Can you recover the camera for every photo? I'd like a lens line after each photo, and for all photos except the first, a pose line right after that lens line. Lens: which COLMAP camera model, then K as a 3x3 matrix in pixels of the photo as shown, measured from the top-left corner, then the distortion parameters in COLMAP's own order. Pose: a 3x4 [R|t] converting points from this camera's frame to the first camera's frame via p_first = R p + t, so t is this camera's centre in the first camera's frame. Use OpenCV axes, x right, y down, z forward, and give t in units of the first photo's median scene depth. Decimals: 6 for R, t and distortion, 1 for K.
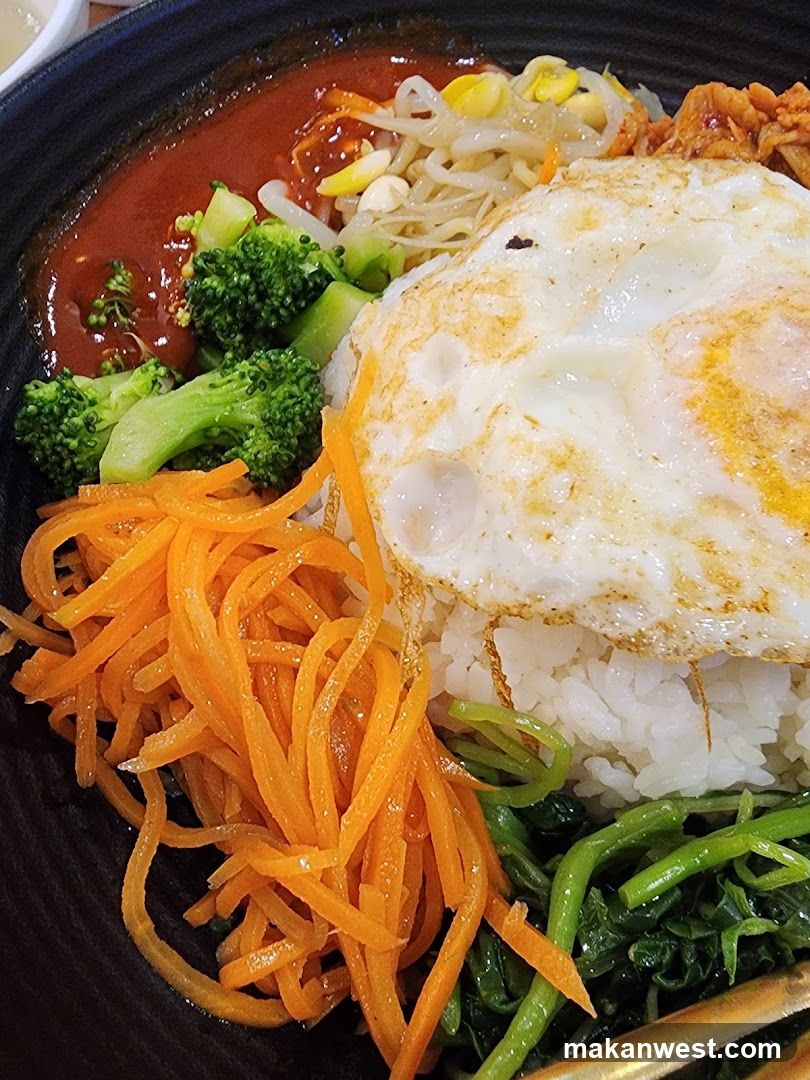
lens RADIAL K [[839.9, 0, 400.3], [0, 839.9, 535.5], [0, 0, 1]] dist [0.017360, -0.006581]
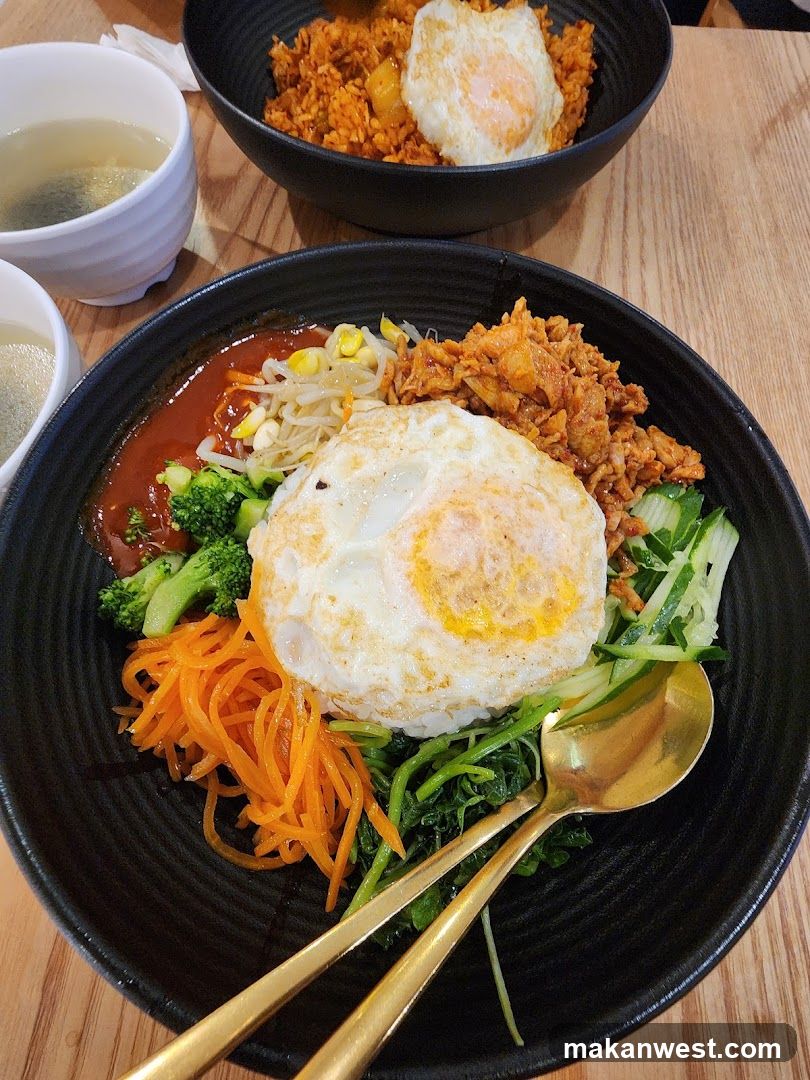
lens RADIAL K [[419.3, 0, 416.0], [0, 419.3, 546.3], [0, 0, 1]] dist [0.014939, -0.000095]
pose [[0.981810, -0.189745, -0.006810, 0.359195], [0.187188, 0.961327, 0.202016, -0.395143], [-0.031785, -0.199616, 0.979359, 0.036559]]
